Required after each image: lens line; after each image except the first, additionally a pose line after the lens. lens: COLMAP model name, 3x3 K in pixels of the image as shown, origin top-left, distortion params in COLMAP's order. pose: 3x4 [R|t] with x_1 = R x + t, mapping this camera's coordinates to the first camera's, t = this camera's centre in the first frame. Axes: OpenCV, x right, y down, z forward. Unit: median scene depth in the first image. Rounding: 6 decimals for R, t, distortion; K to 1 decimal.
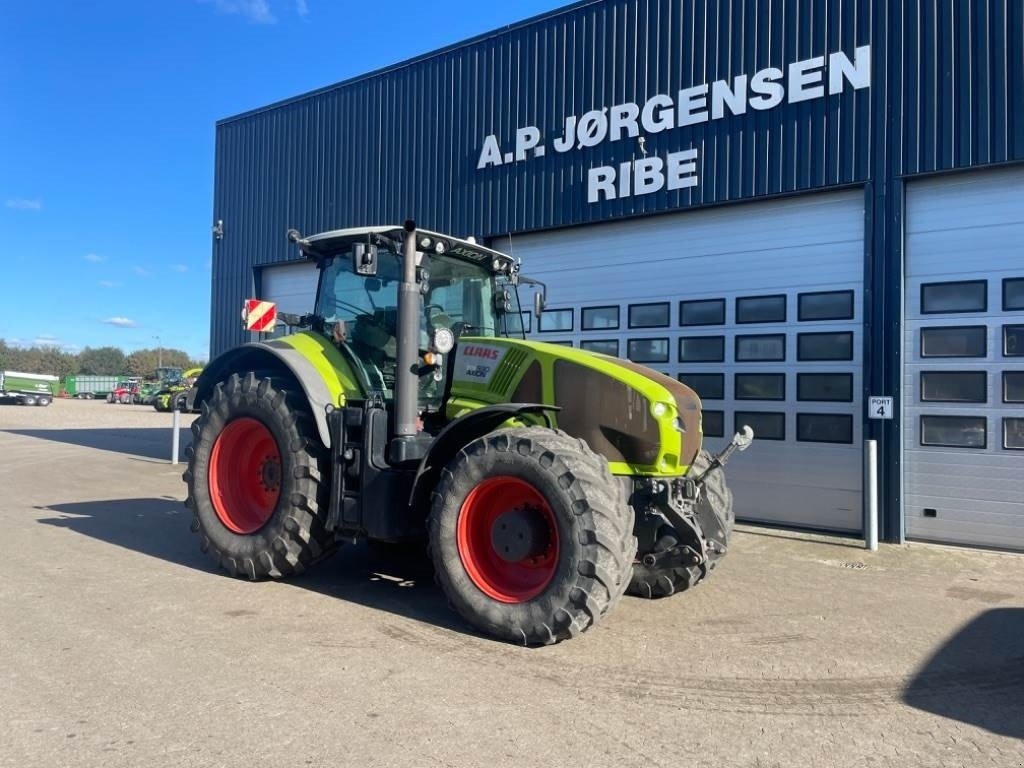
lens RADIAL K [[772.3, 0, 507.8], [0, 772.3, 380.7], [0, 0, 1]] dist [0.083207, -0.114105]
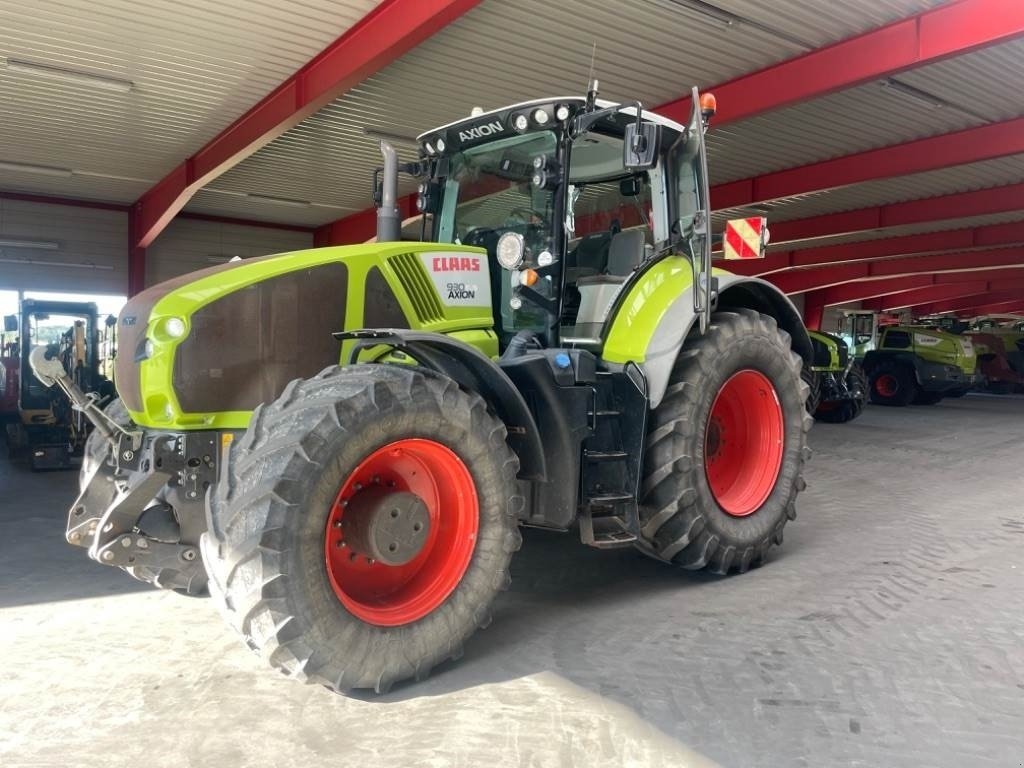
lens RADIAL K [[772.3, 0, 509.6], [0, 772.3, 386.0], [0, 0, 1]] dist [0.083207, -0.114105]
pose [[-0.194079, 0.004434, -0.980976, 0.696458], [0.015287, 0.999882, 0.001495, 0.078016], [0.980867, -0.014706, -0.194124, 1.224971]]
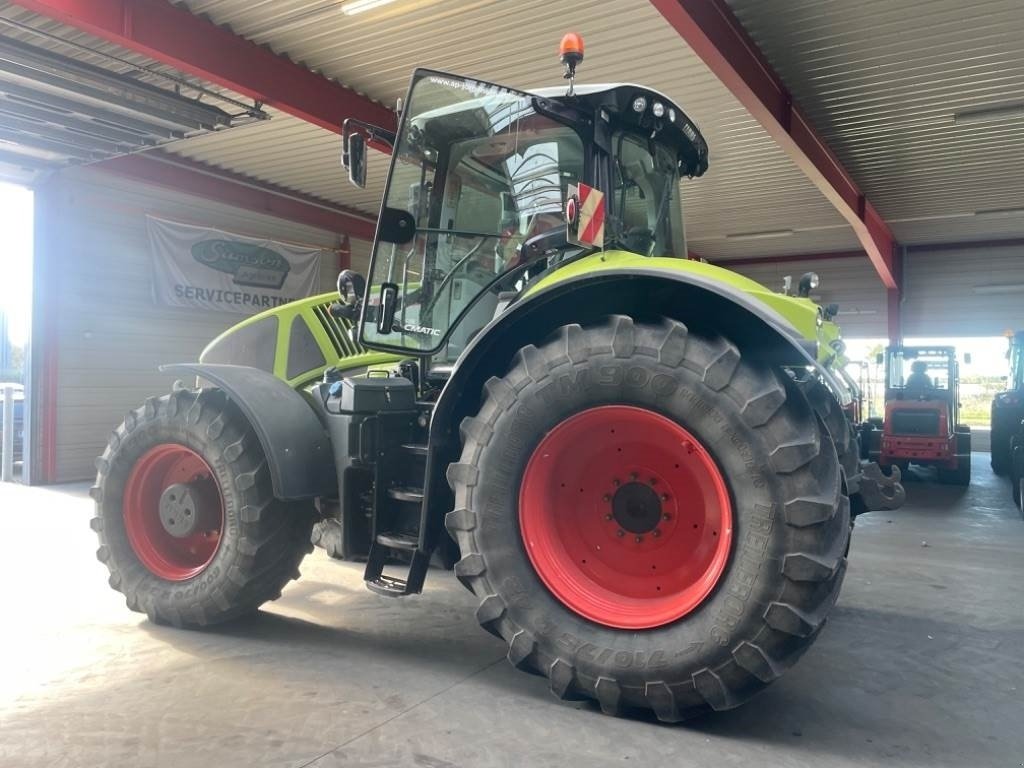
lens RADIAL K [[772.3, 0, 515.8], [0, 772.3, 387.4], [0, 0, 1]] dist [0.083207, -0.114105]
pose [[-0.980665, -0.047483, -0.189844, 0.044071], [-0.040972, 0.998435, -0.038075, 0.075122], [0.191355, -0.029561, -0.981076, 1.811046]]
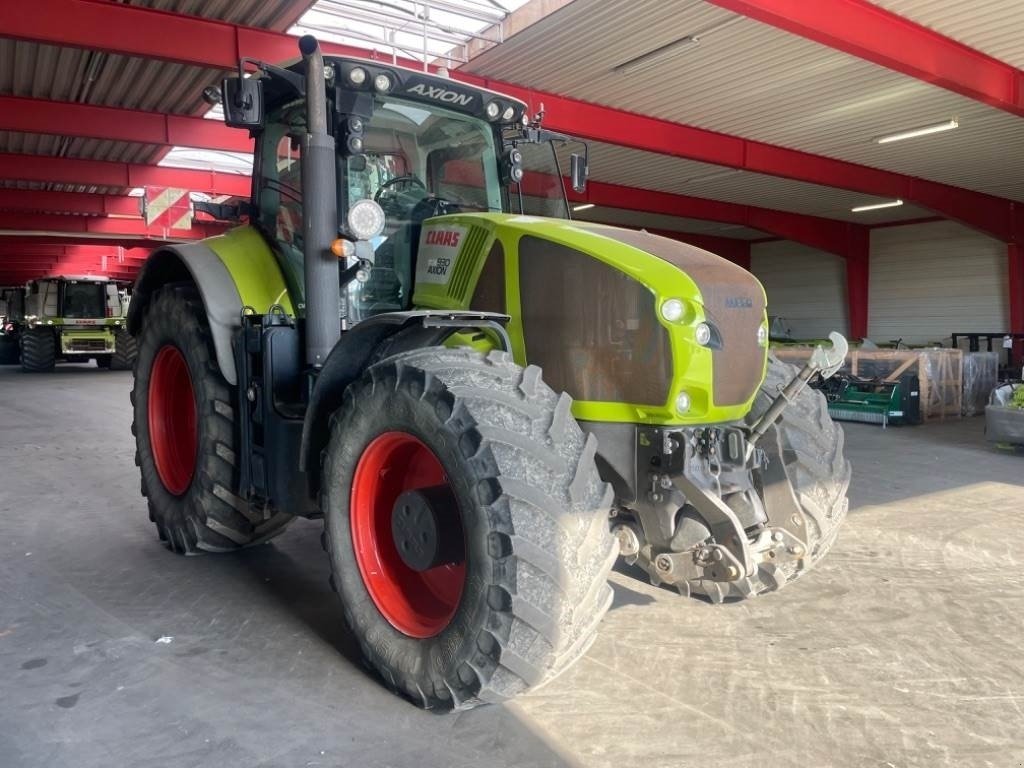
lens RADIAL K [[772.3, 0, 528.3], [0, 772.3, 374.9], [0, 0, 1]] dist [0.083207, -0.114105]
pose [[0.973788, -0.025105, -0.226069, 0.181813], [0.047125, 0.994593, 0.092539, 0.022355], [0.222524, -0.100767, 0.969706, 0.344287]]
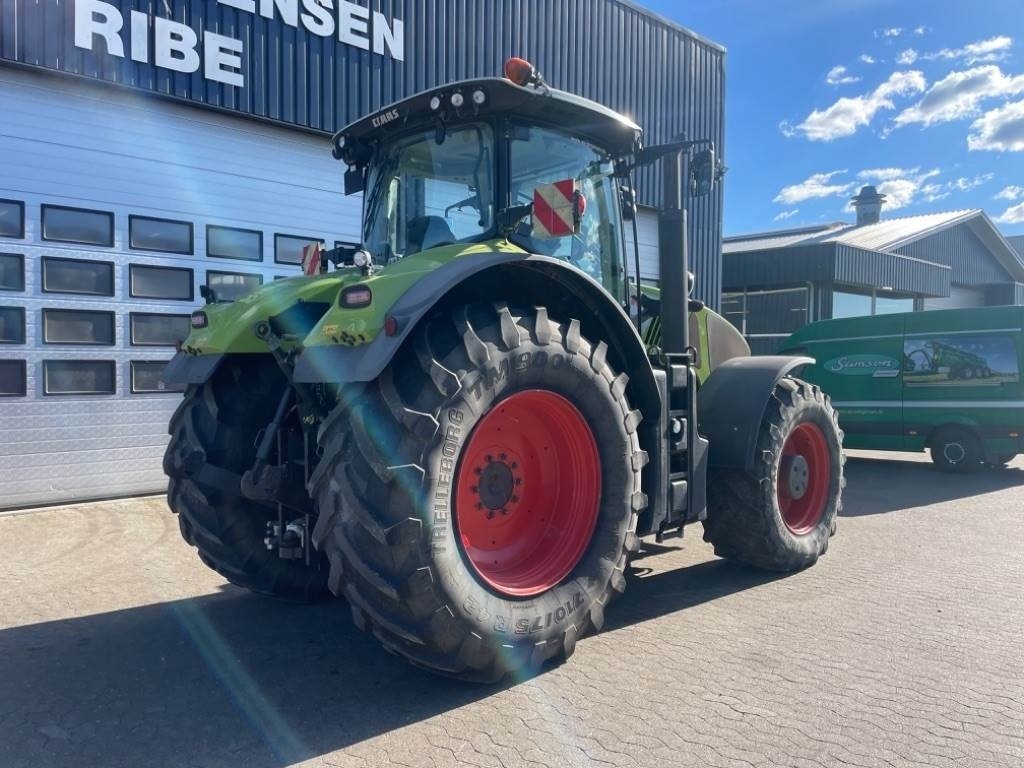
lens RADIAL K [[772.3, 0, 510.8], [0, 772.3, 384.6], [0, 0, 1]] dist [0.083207, -0.114105]
pose [[0.187472, -0.053641, 0.980804, -0.905473], [-0.027271, 0.997839, 0.059786, 0.011681], [-0.981891, -0.037956, 0.185604, 0.937184]]
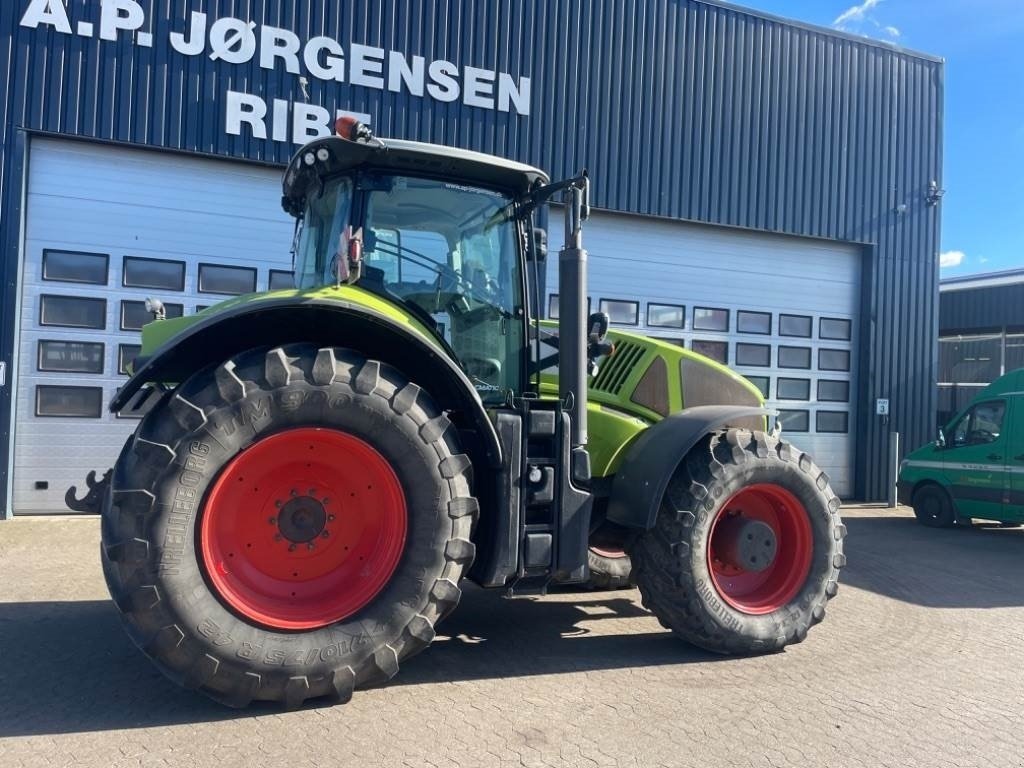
lens RADIAL K [[772.3, 0, 509.9], [0, 772.3, 380.3], [0, 0, 1]] dist [0.083207, -0.114105]
pose [[0.535295, 0.012594, 0.844572, -0.764074], [-0.046113, 0.998833, 0.014332, -0.002639], [-0.843406, -0.046618, 0.535251, 0.584698]]
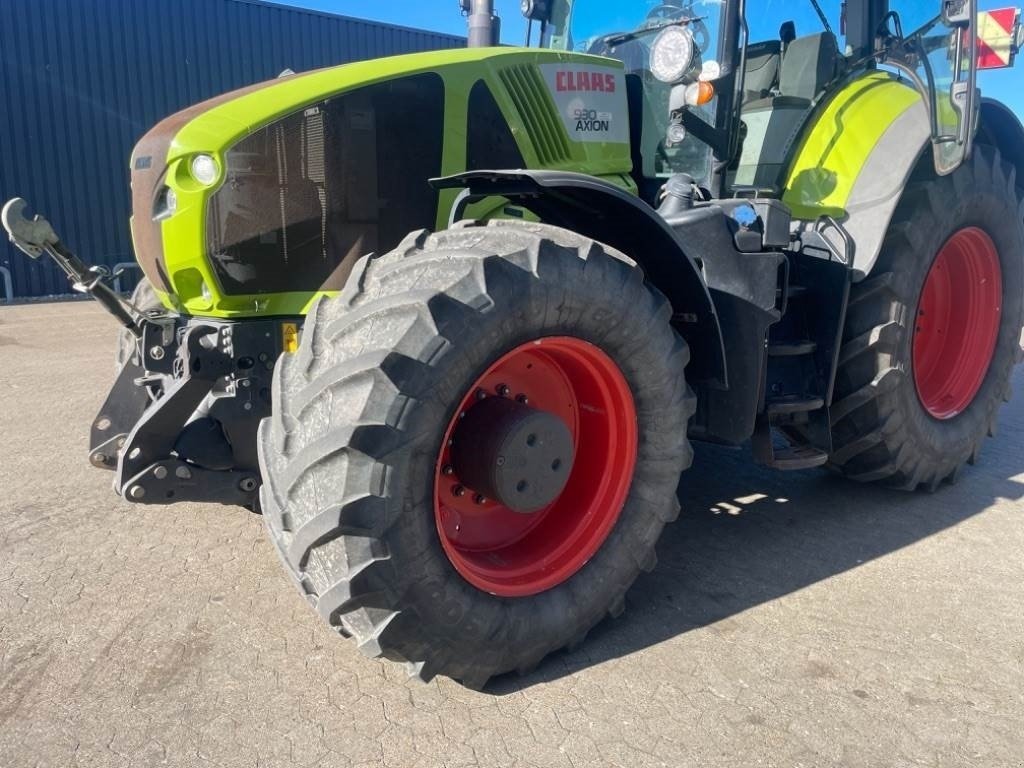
lens RADIAL K [[772.3, 0, 518.5], [0, 772.3, 375.1], [0, 0, 1]] dist [0.083207, -0.114105]
pose [[-0.261571, 0.155610, -0.952558, 0.543122], [0.023065, 0.987644, 0.155009, 0.077015], [0.964909, 0.018575, -0.261928, 1.137900]]
